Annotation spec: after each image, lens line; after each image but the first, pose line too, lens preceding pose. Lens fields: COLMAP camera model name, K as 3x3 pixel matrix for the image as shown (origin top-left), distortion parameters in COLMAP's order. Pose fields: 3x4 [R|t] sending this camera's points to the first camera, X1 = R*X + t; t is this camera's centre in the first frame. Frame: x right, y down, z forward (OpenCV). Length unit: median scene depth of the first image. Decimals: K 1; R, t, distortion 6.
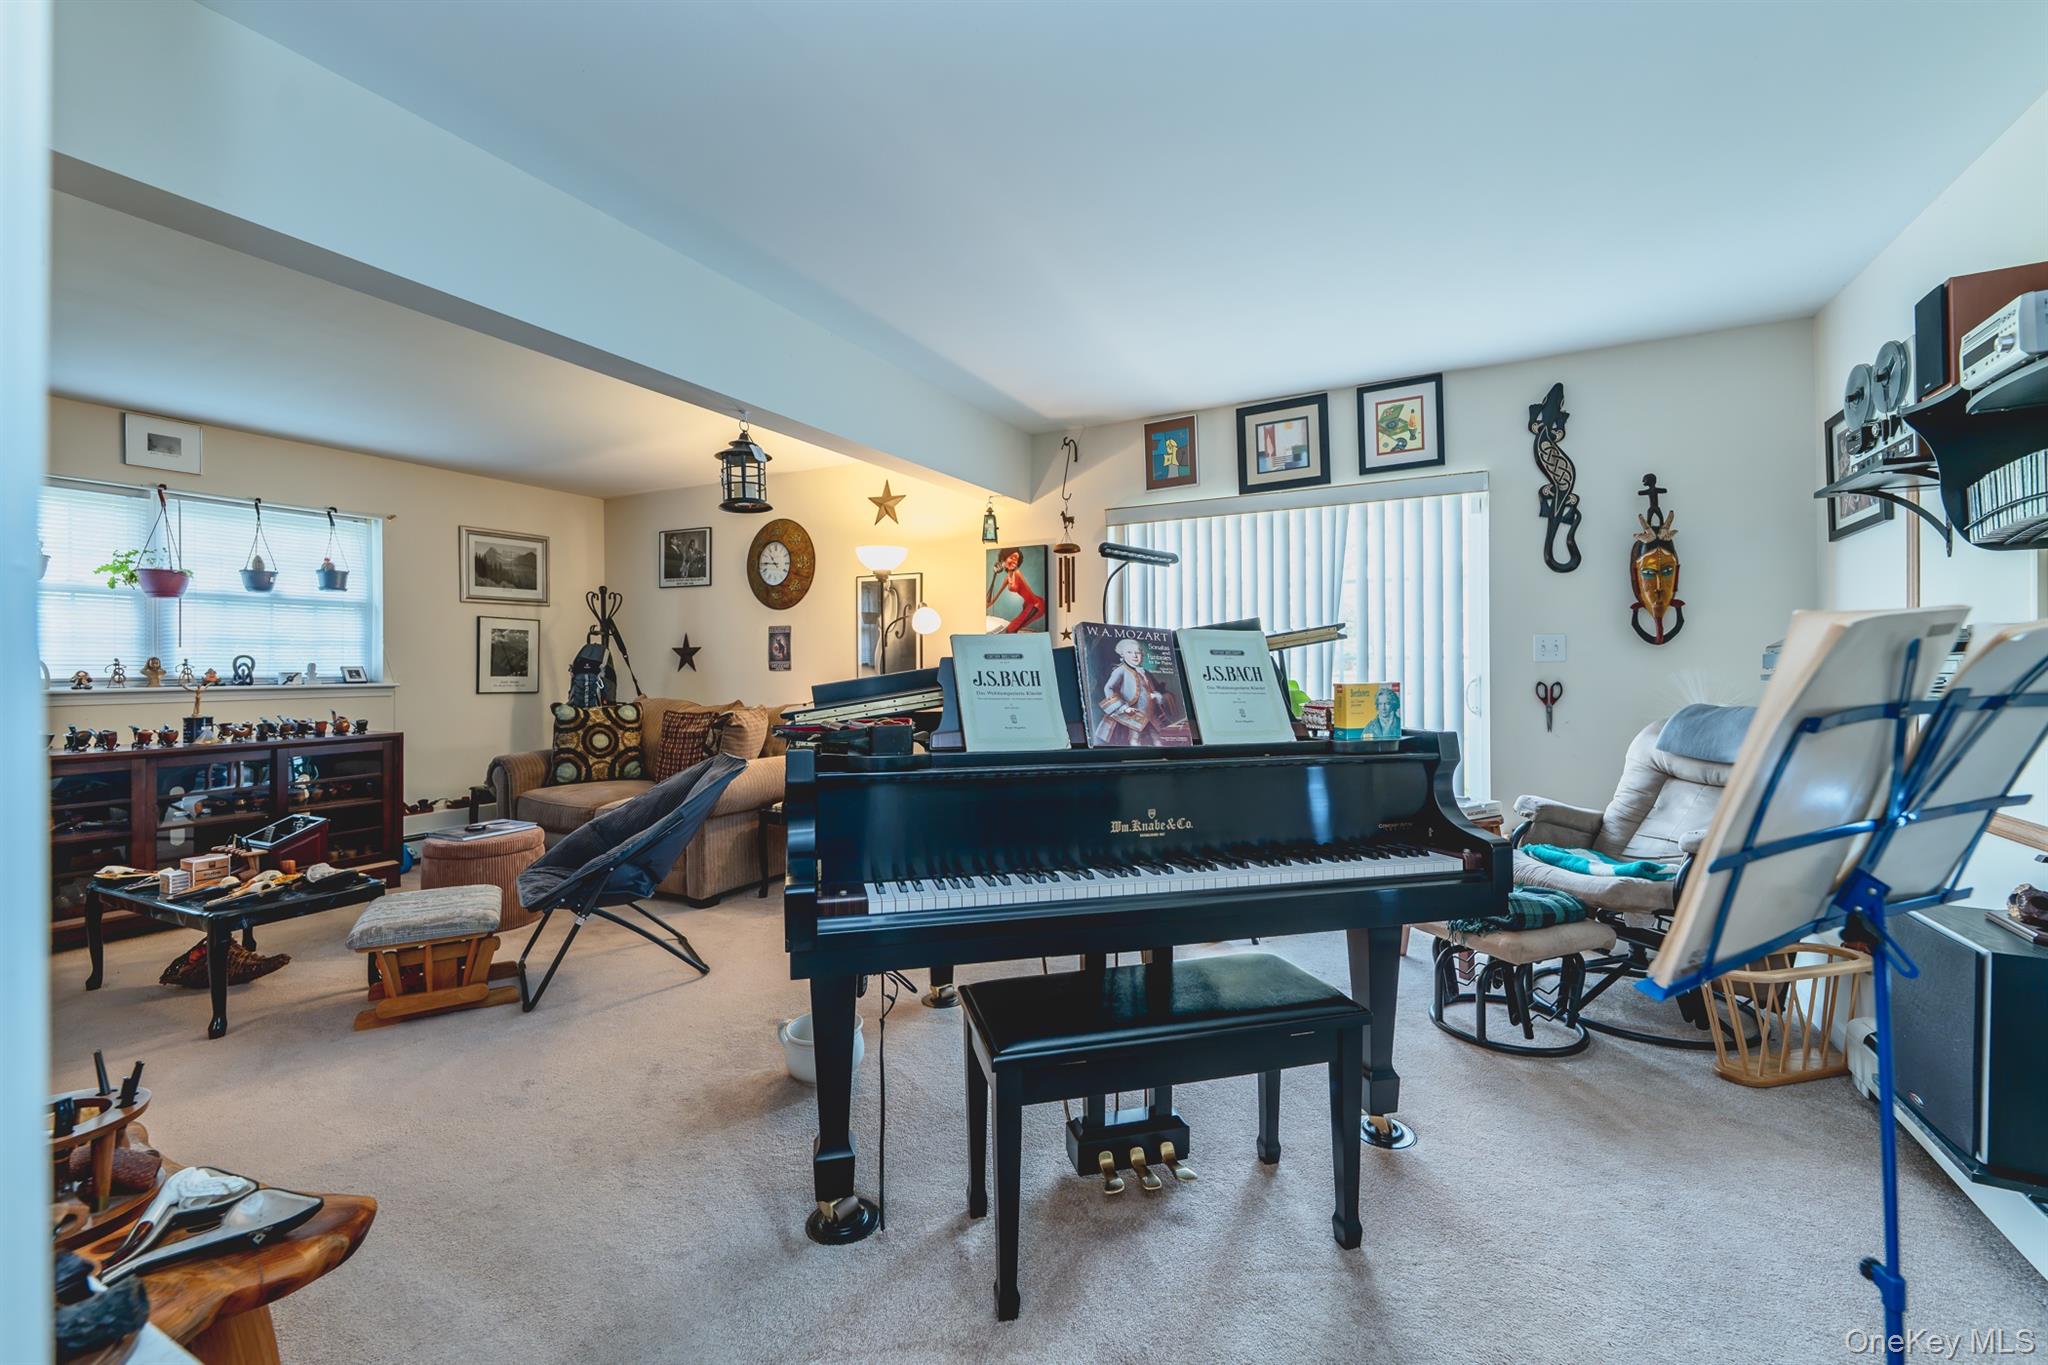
lens RADIAL K [[859.5, 0, 1092.2], [0, 859.5, 700.4], [0, 0, 1]] dist [0.001670, -0.000997]
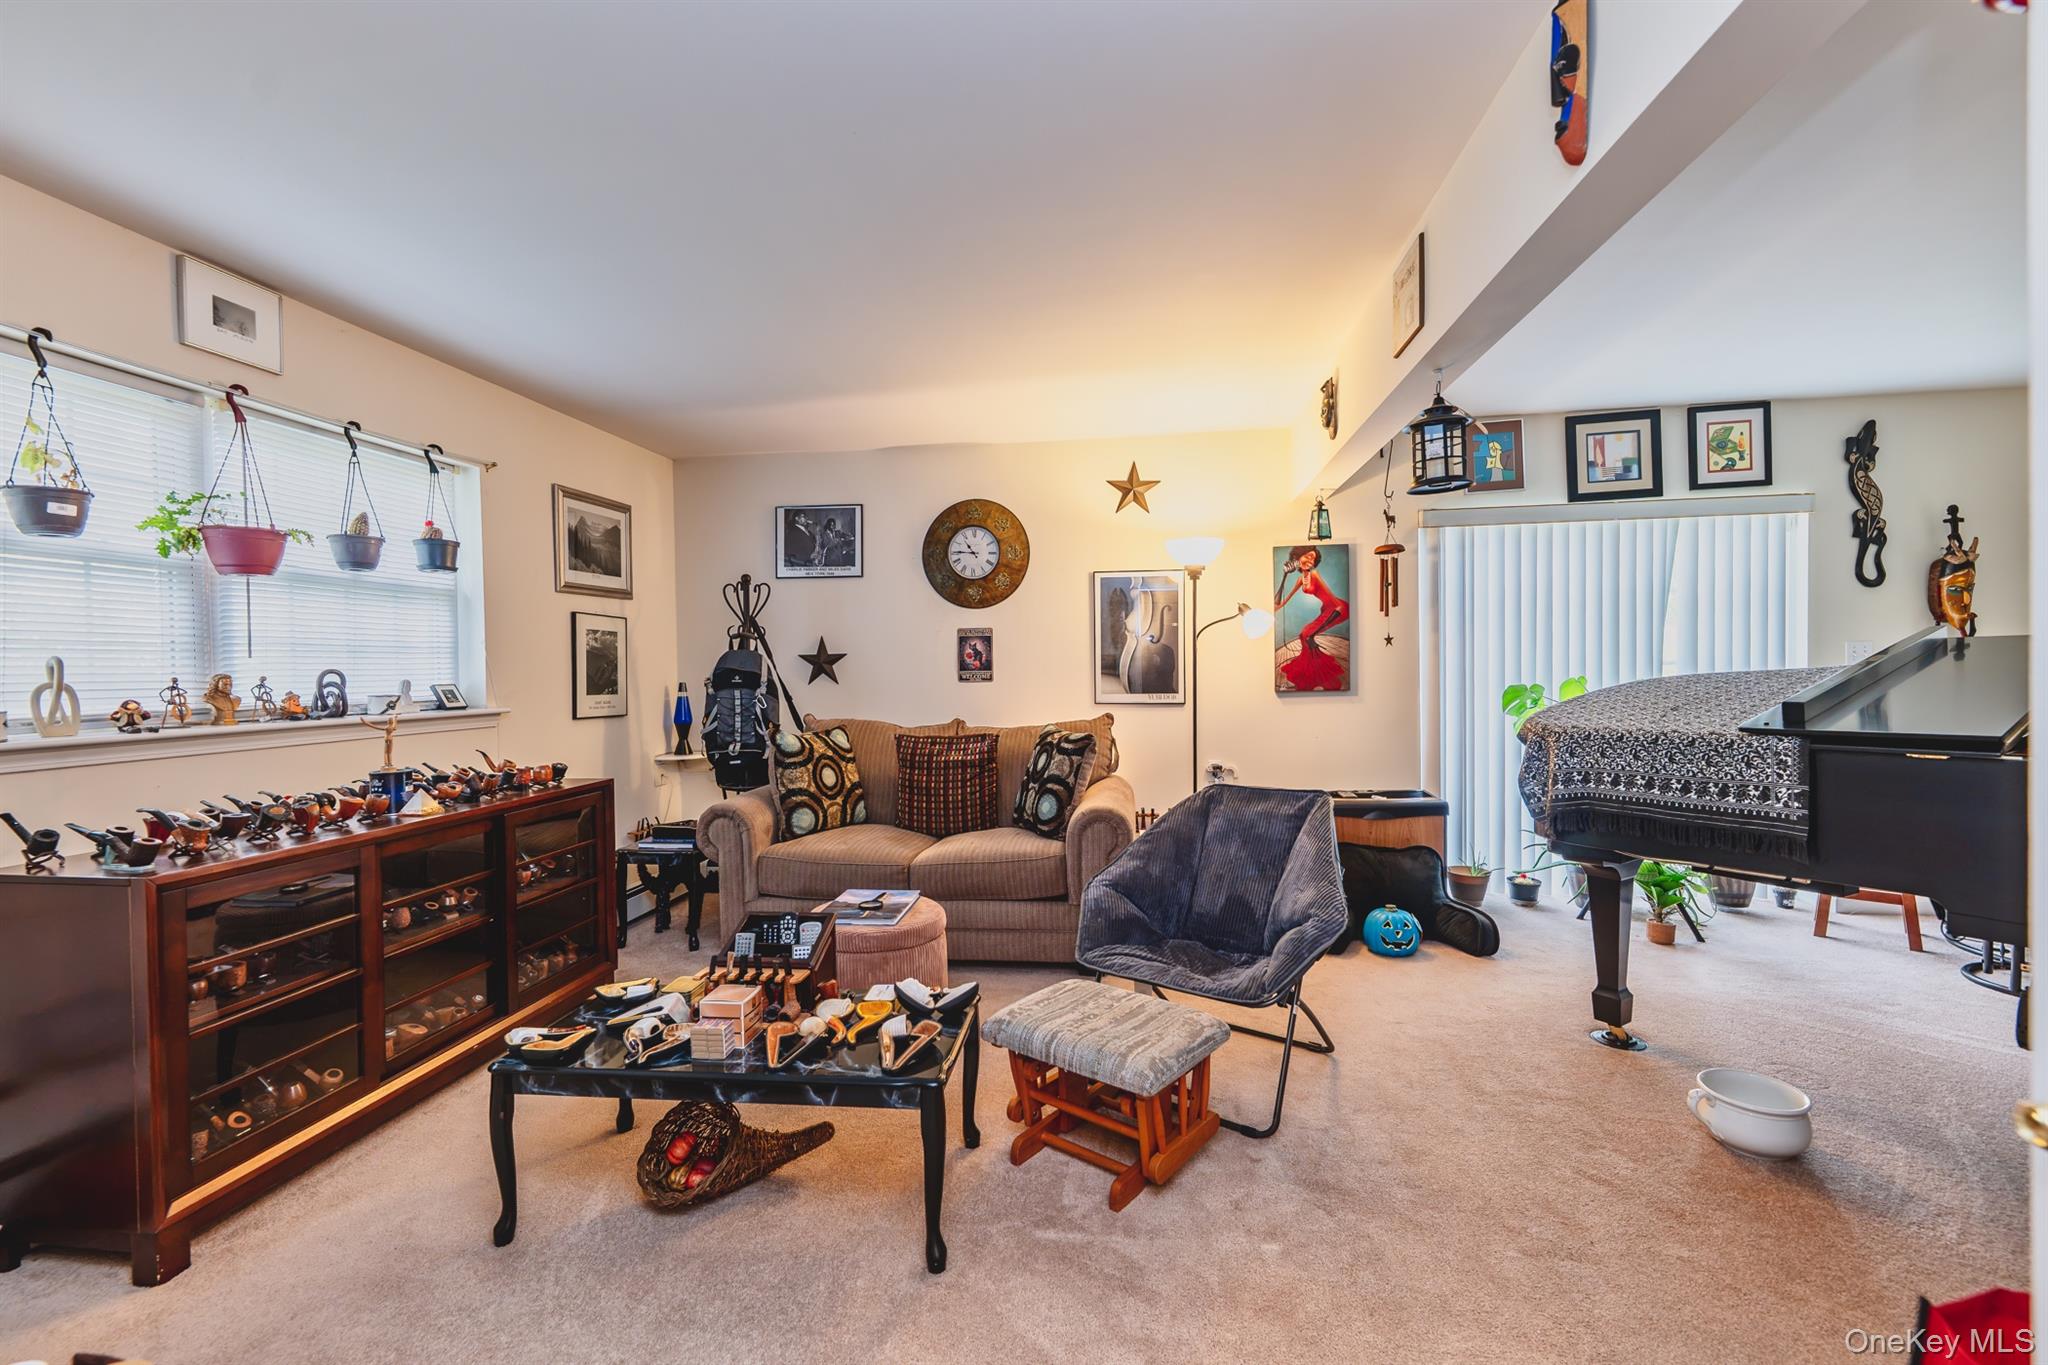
lens RADIAL K [[859.5, 0, 1083.8], [0, 859.5, 726.5], [0, 0, 1]] dist [0.001670, -0.000997]
pose [[0.942650, -0.031103, 0.332331, -0.704823], [0.022306, 0.999293, 0.030253, -0.018353], [-0.333037, -0.021105, 0.942677, 0.227154]]
